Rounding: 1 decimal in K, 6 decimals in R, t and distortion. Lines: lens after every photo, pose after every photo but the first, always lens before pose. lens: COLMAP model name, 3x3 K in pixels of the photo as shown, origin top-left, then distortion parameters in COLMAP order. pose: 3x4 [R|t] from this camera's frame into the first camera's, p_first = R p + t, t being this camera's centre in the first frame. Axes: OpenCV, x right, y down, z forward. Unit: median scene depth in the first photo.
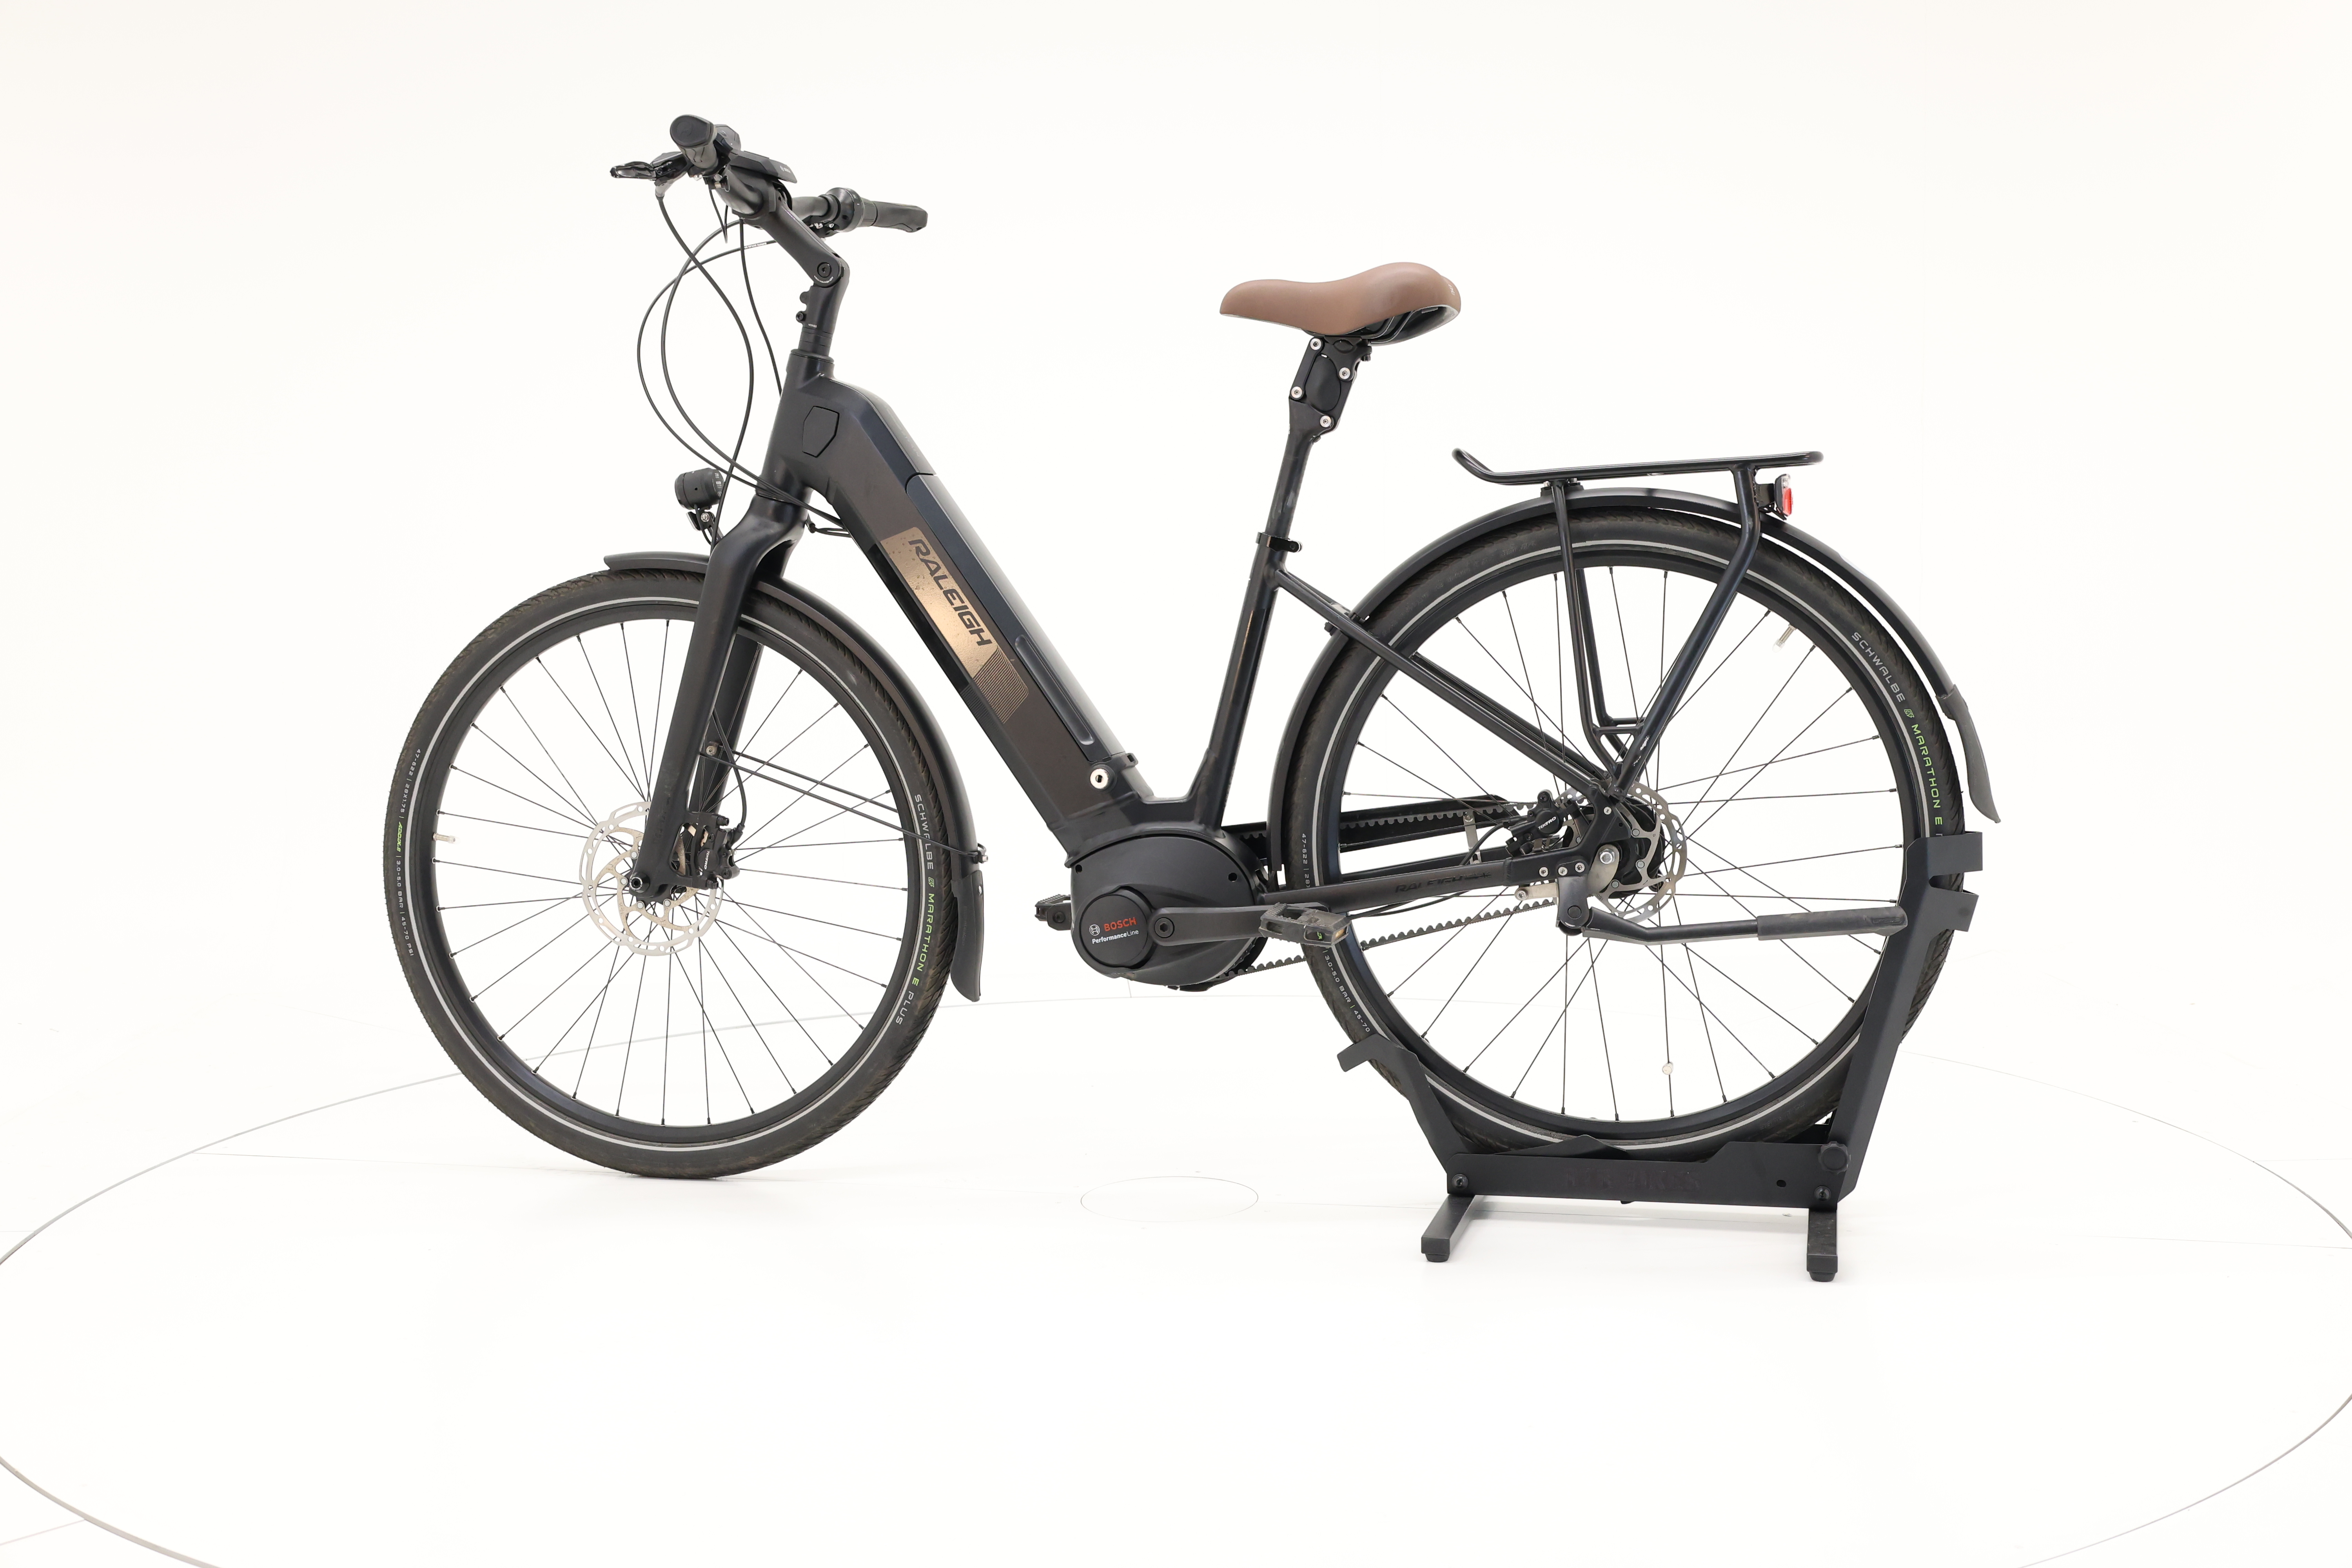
lens RADIAL K [[2648.7, 0, 1180.8], [0, 2648.7, 784.6], [0, 0, 1]] dist [0.017083, 0.000000]
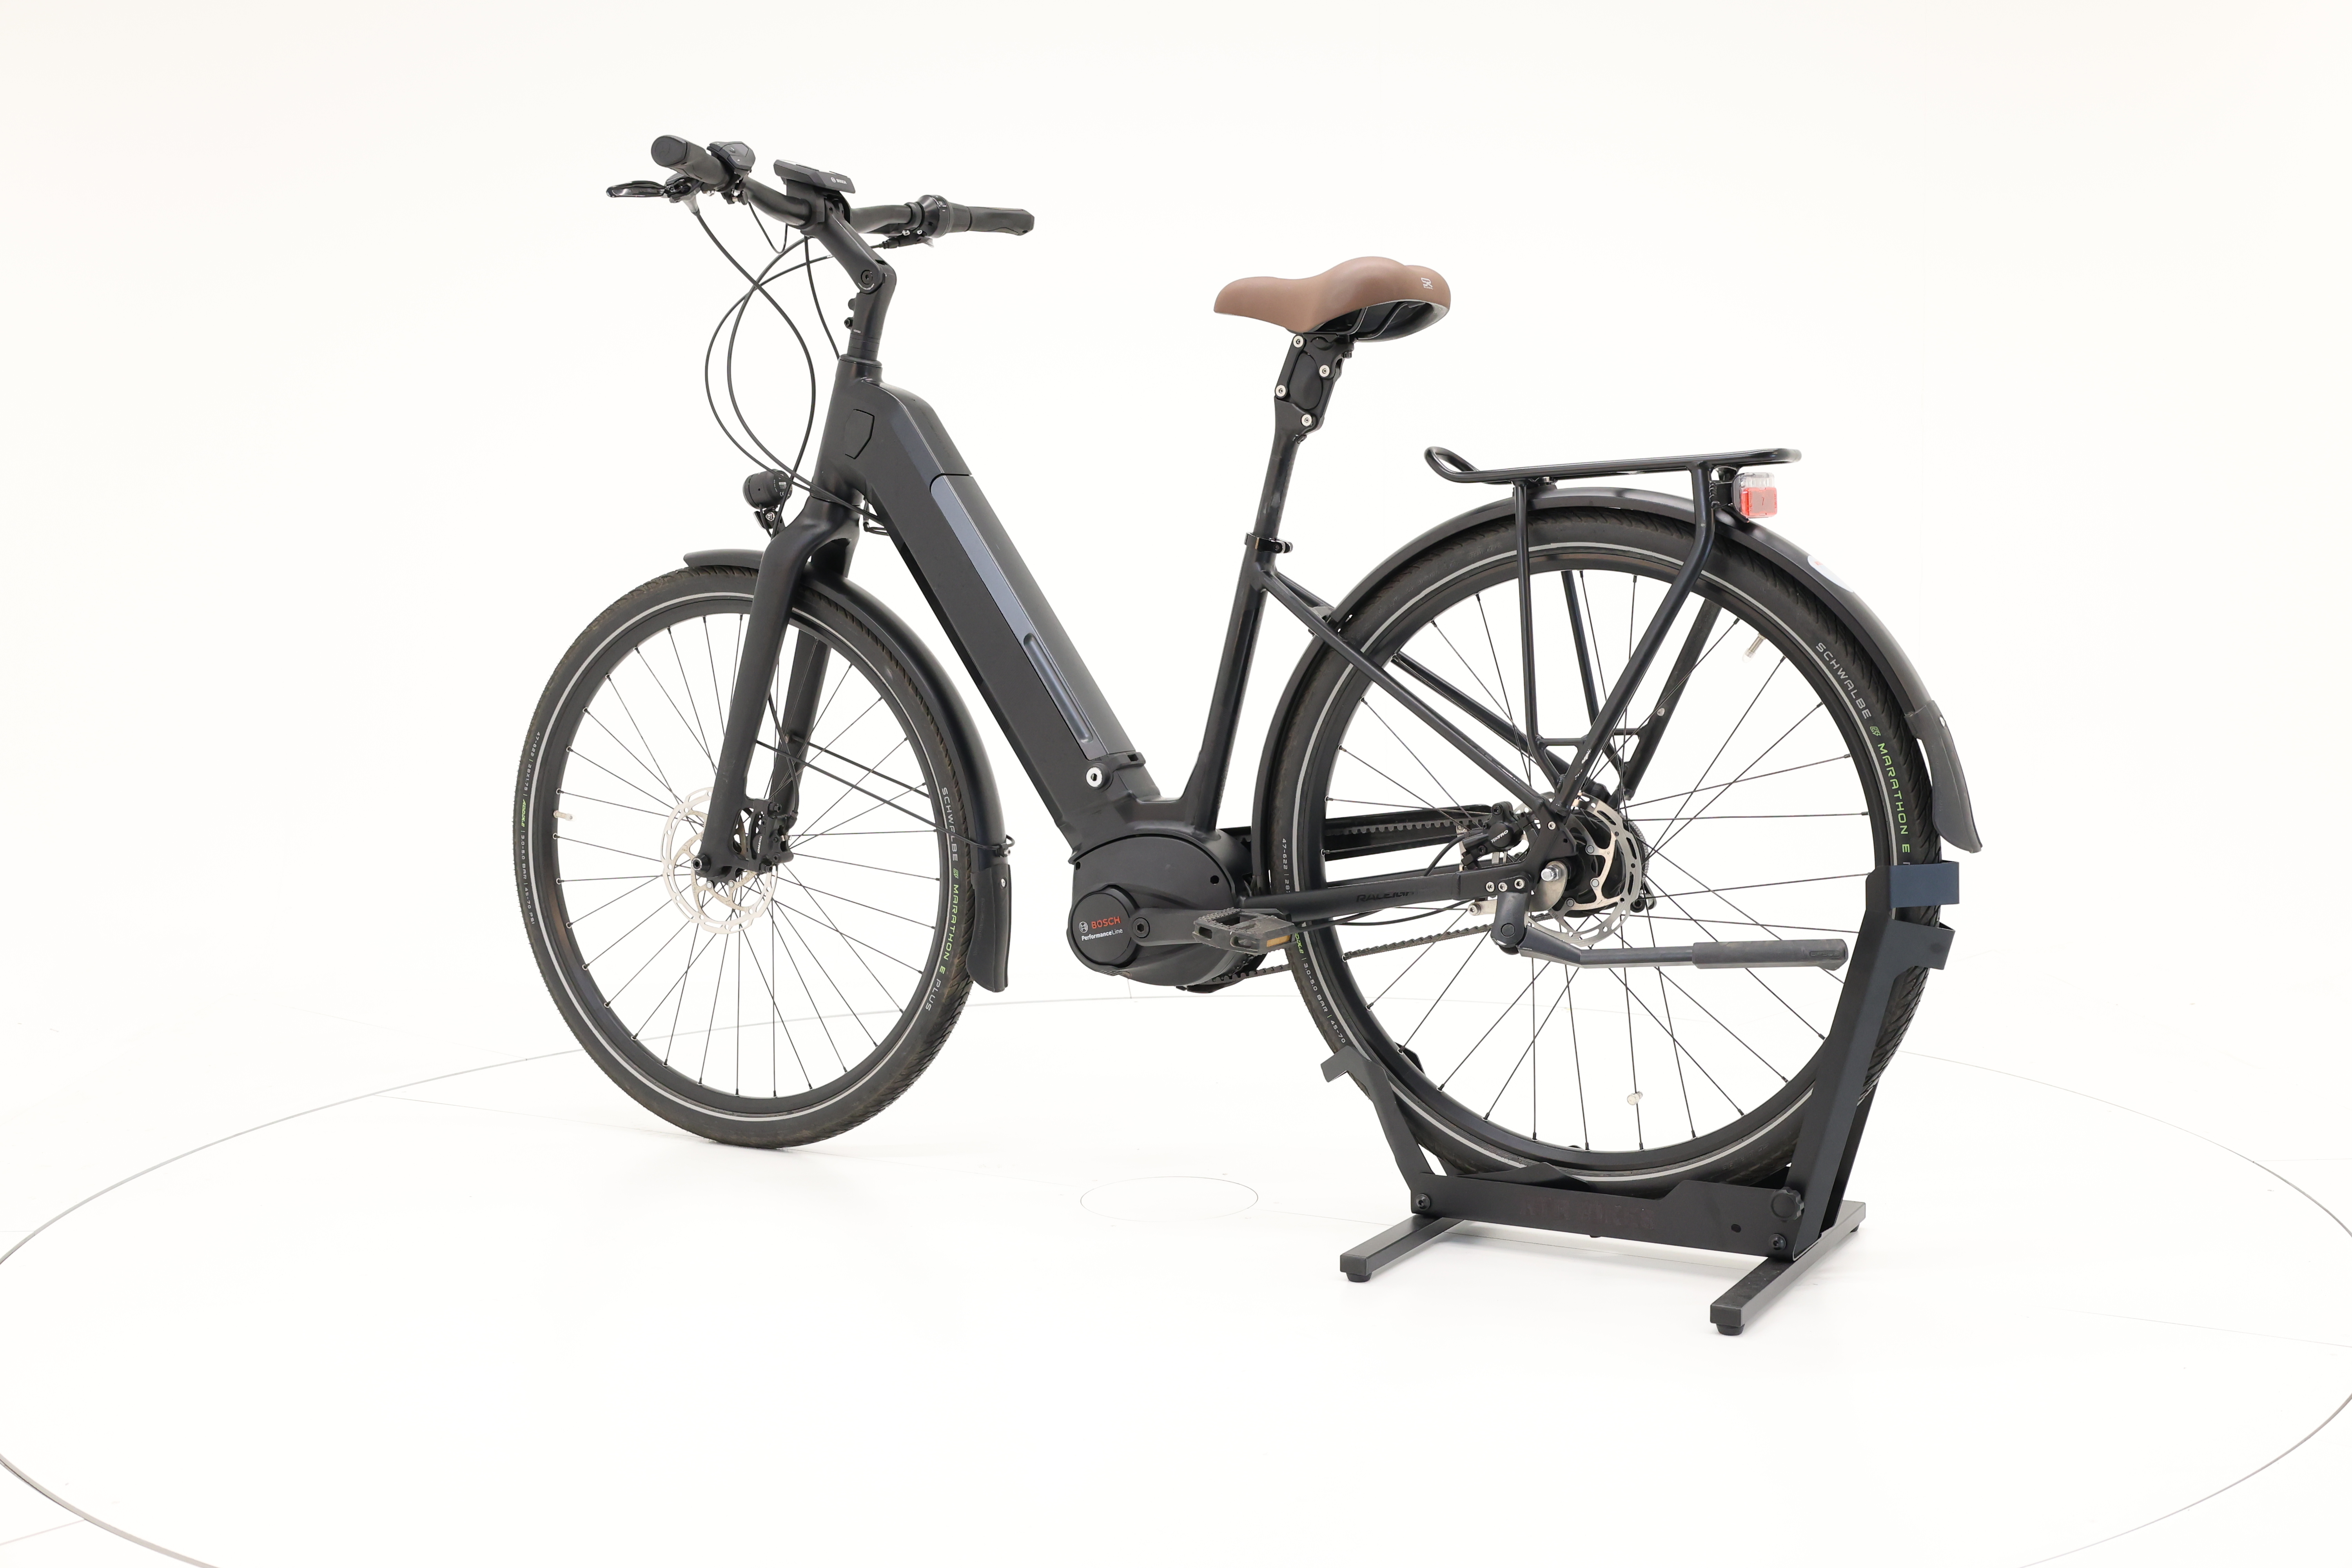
lens RADIAL K [[2648.7, 0, 1182.2], [0, 2648.7, 784.3], [0, 0, 1]] dist [0.017083, 0.000000]
pose [[0.961927, 0.027799, -0.271888, 0.276172], [-0.025899, 0.999609, 0.010574, -0.011112], [0.272076, -0.003129, 0.962271, 0.040644]]
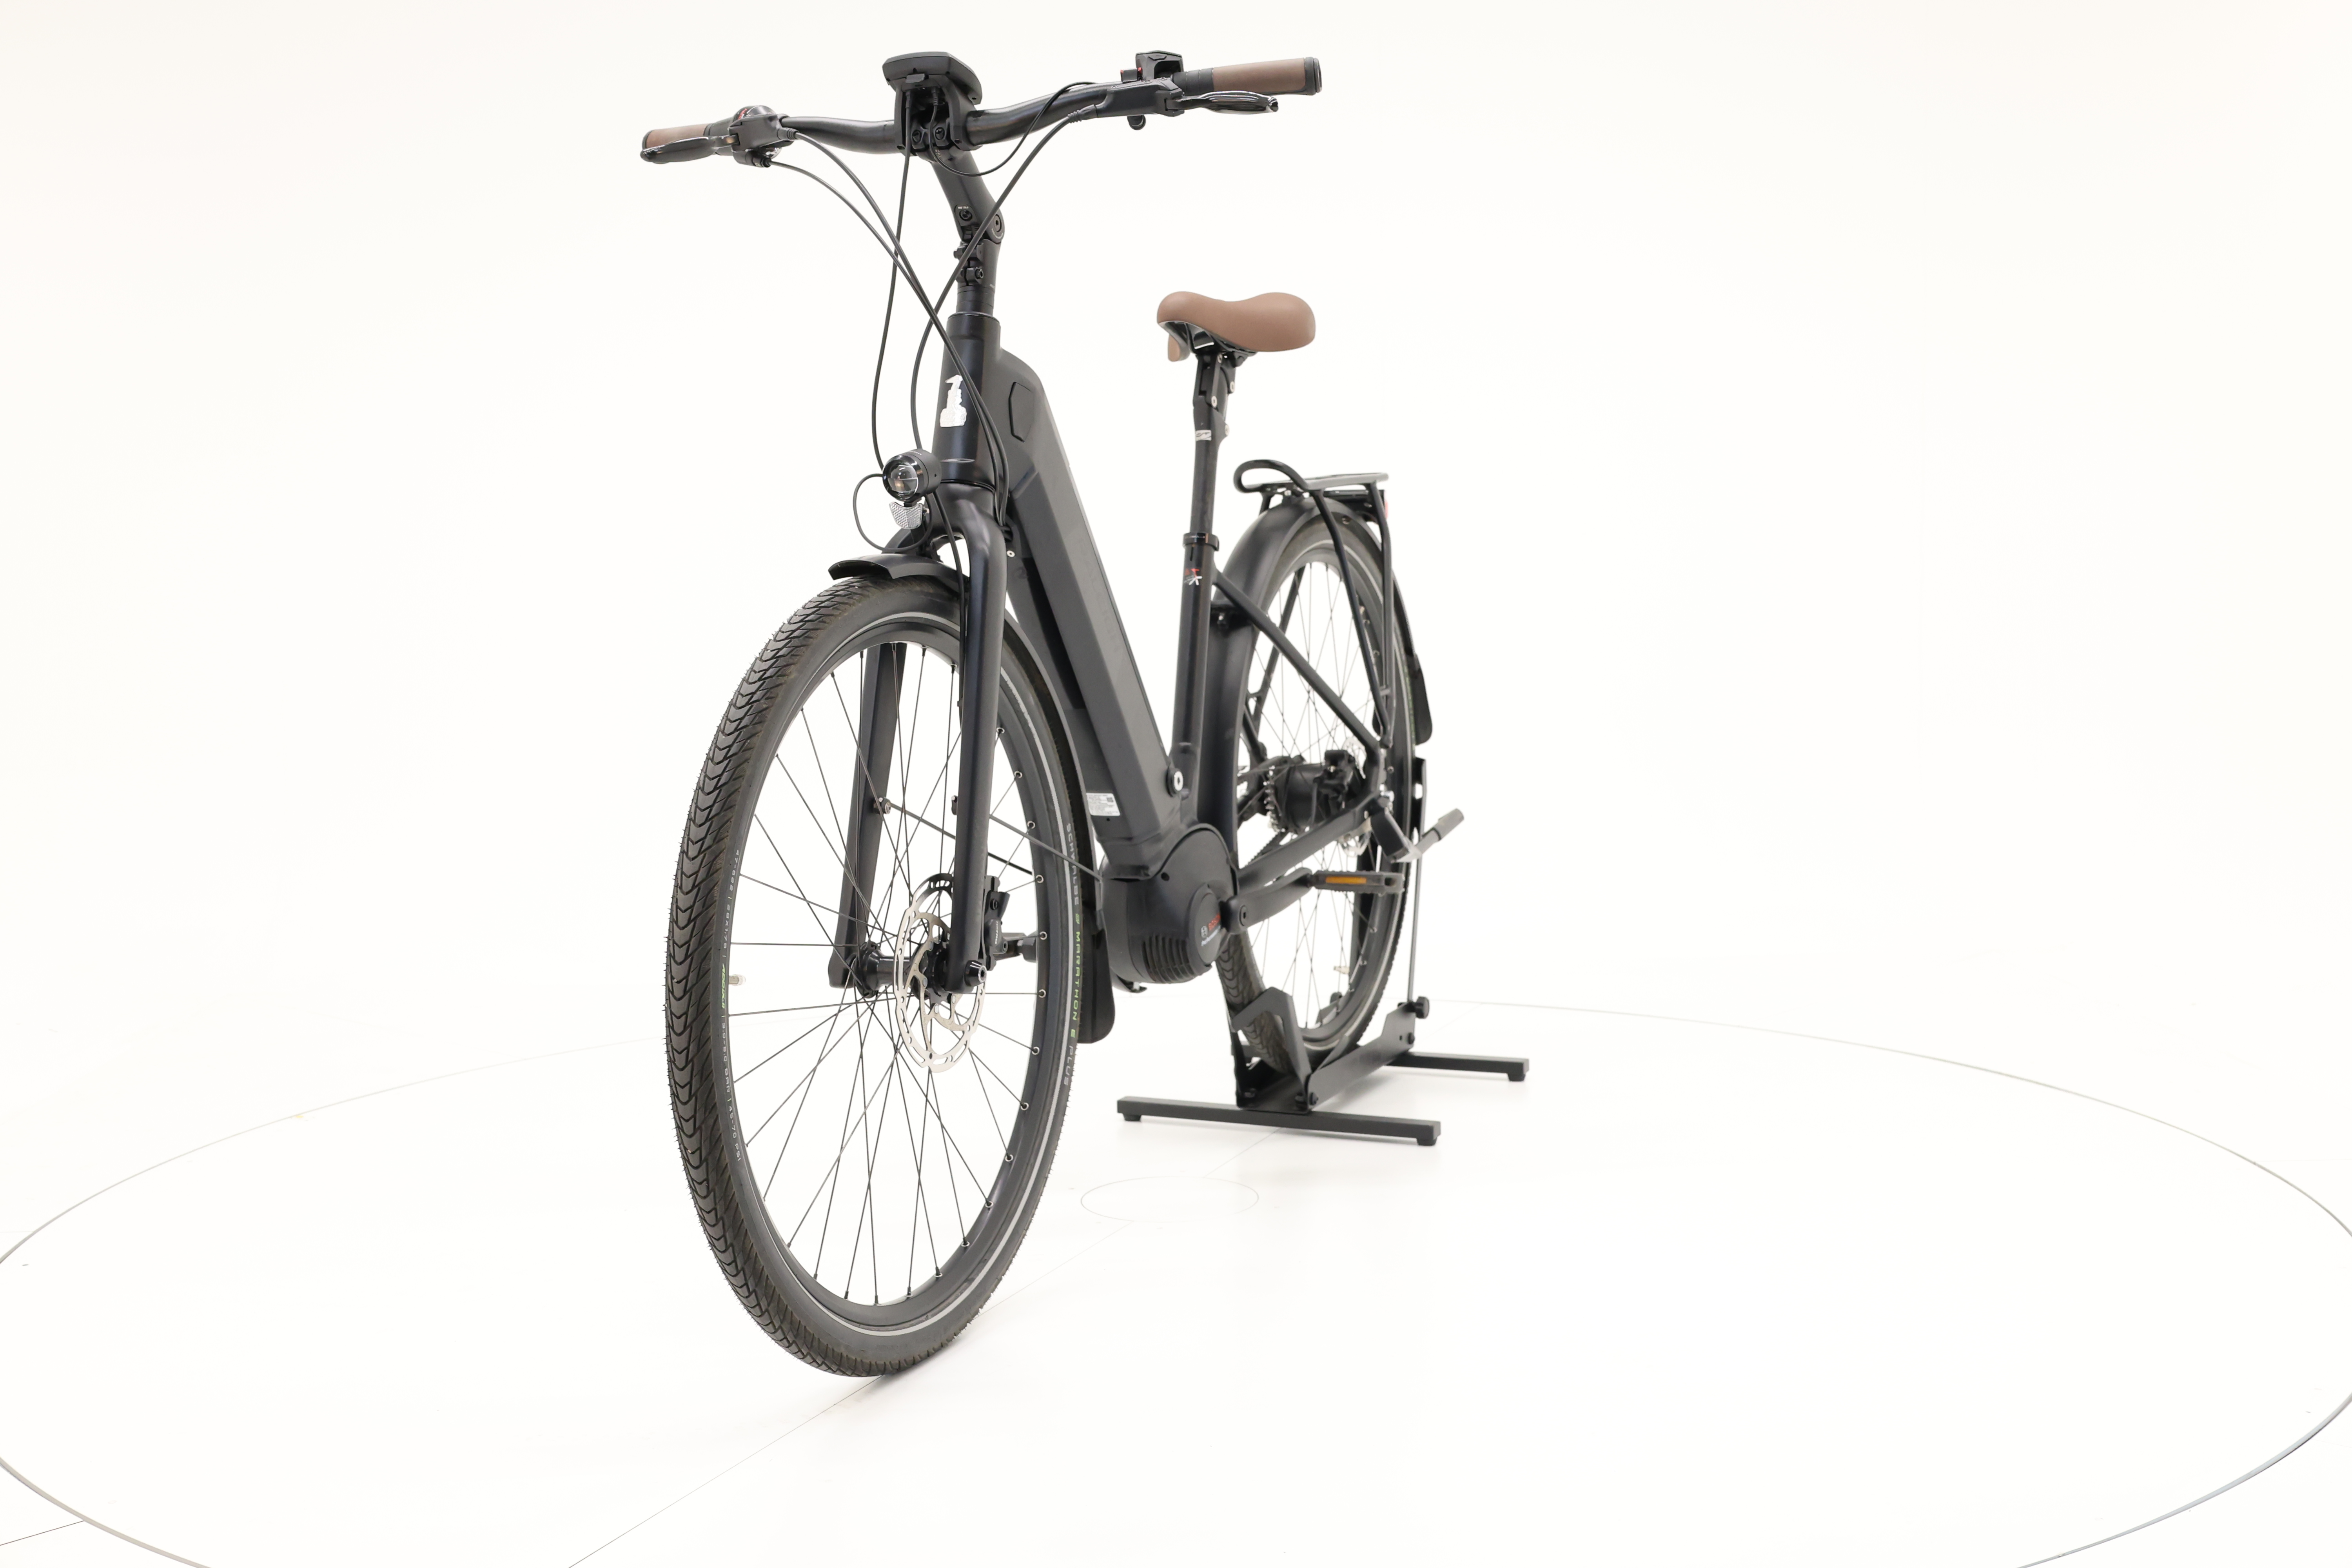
lens RADIAL K [[2648.7, 0, 1180.7], [0, 2648.7, 791.2], [0, 0, 1]] dist [0.017083, 0.000000]
pose [[0.160316, -0.087271, 0.983200, -1.003463], [0.114044, 0.991051, 0.069372, -0.067002], [-0.980455, 0.101007, 0.168834, 0.836287]]
